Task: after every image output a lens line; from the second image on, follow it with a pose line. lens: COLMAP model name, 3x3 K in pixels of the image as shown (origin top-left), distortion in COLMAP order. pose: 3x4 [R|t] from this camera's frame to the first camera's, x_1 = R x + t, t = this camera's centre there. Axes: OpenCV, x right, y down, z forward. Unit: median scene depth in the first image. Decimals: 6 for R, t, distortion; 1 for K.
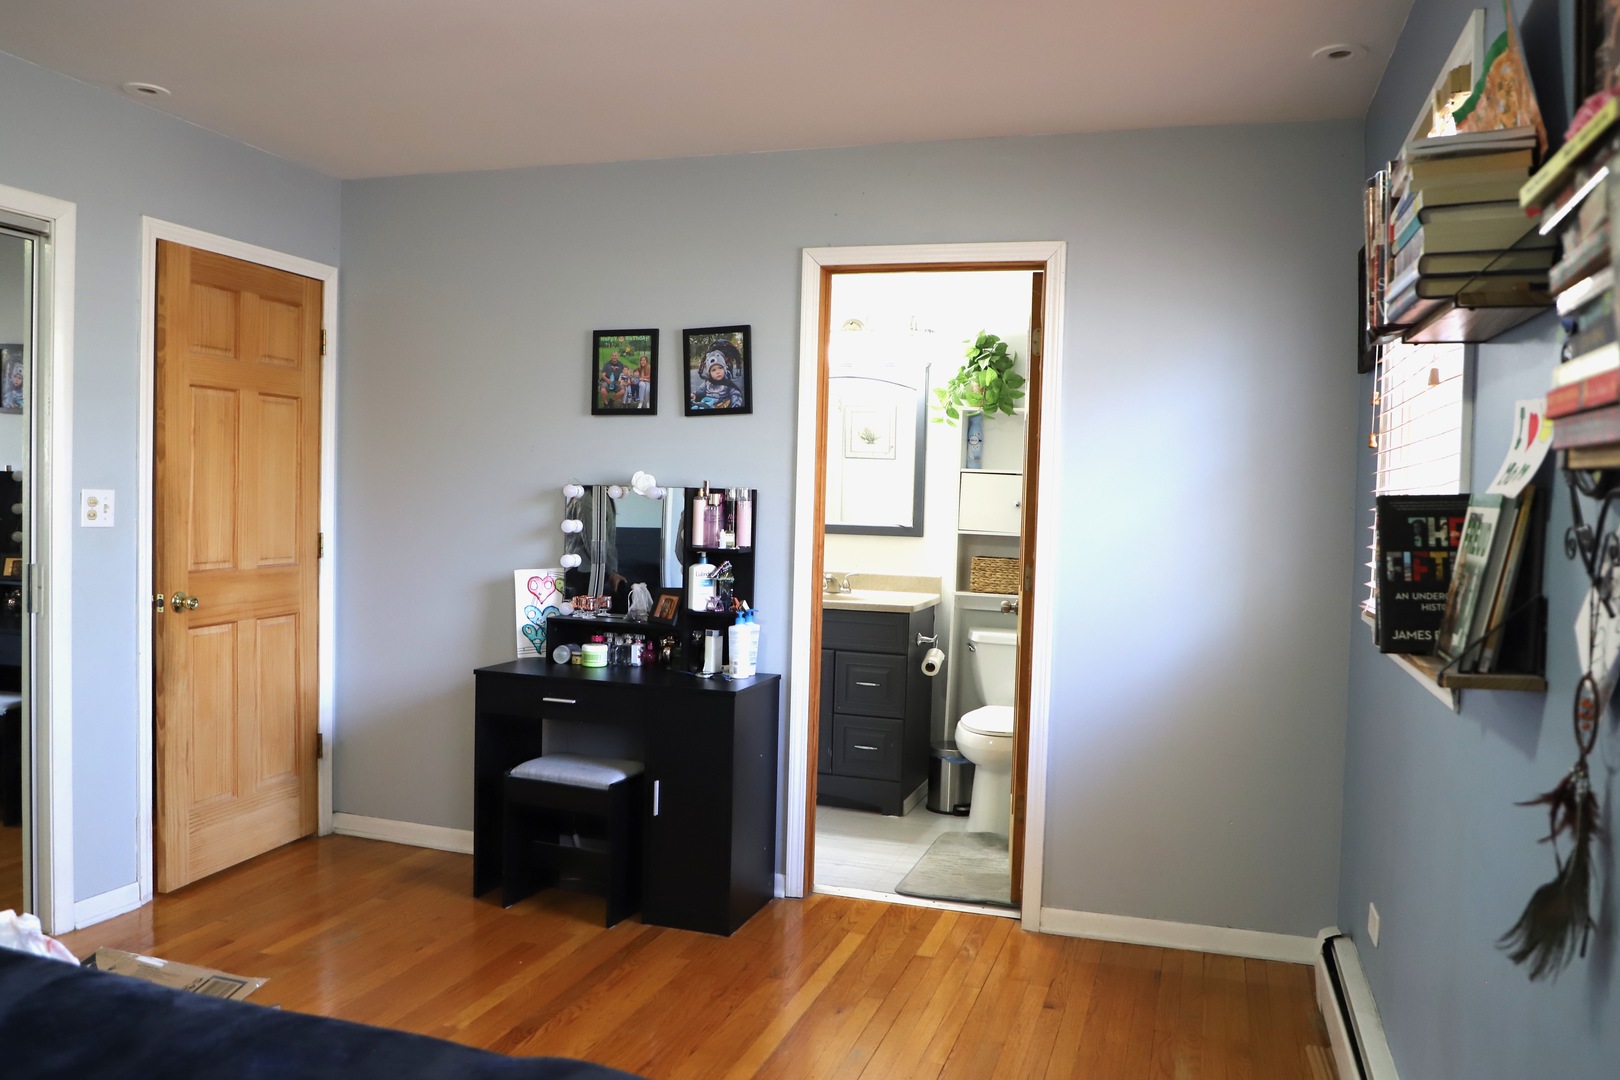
lens RADIAL K [[1184.6, 0, 810.0], [0, 1184.6, 540.0], [0, 0, 1]] dist [-0.050545, 0.004265]
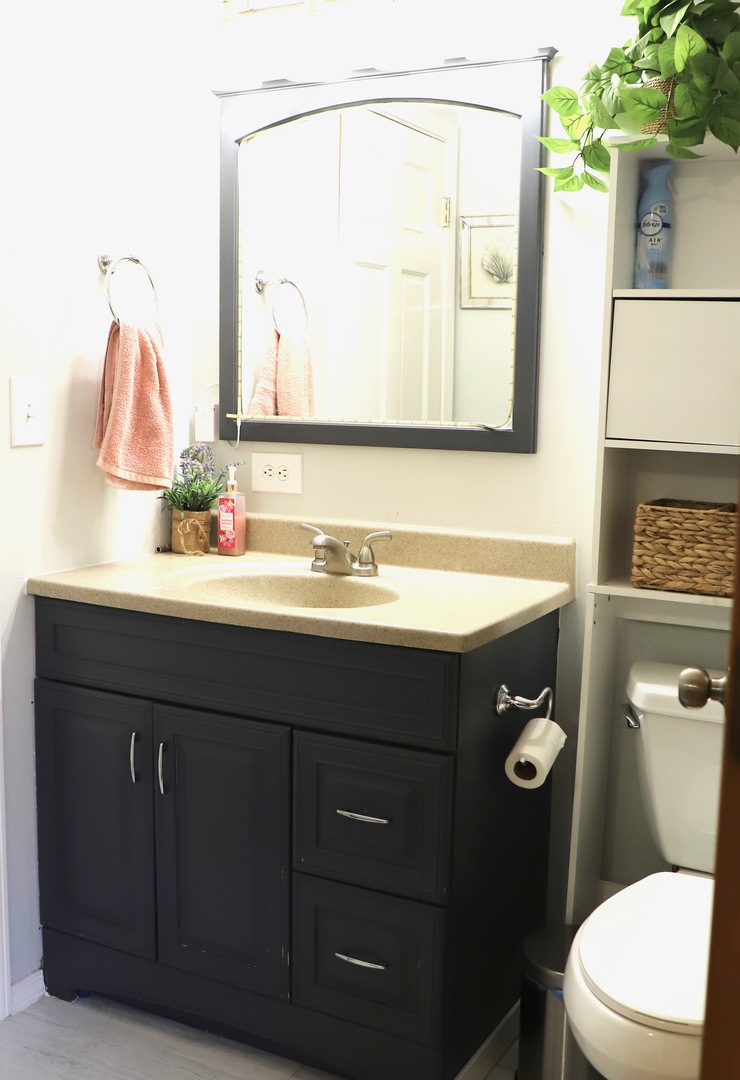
lens RADIAL K [[1173.8, 0, 370.0], [0, 1173.8, 540.0], [0, 0, 1]] dist [-0.074052, -0.012097]
pose [[0.987447, 0.014911, -0.157248, 0.108805], [-0.000631, 0.995899, 0.090469, -0.010120], [0.157952, -0.089234, 0.983407, 0.580819]]
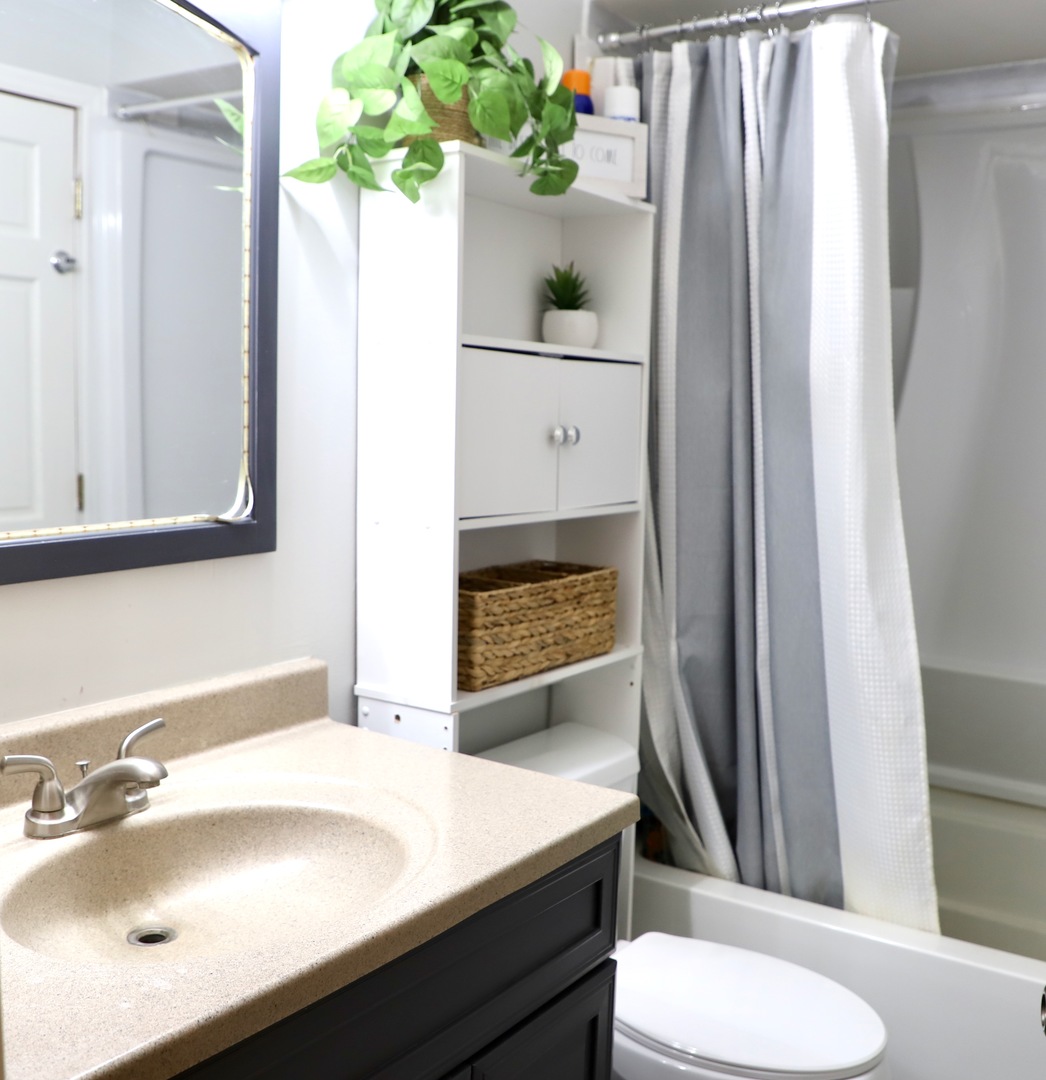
lens RADIAL K [[1245.6, 0, 523.0], [0, 1245.6, 540.0], [0, 0, 1]] dist [-0.009106, -0.000582]
pose [[0.270140, -0.131685, 0.953773, -0.206073], [0.011236, 0.990967, 0.133638, -0.049869], [-0.962756, -0.025384, 0.269179, 0.888465]]
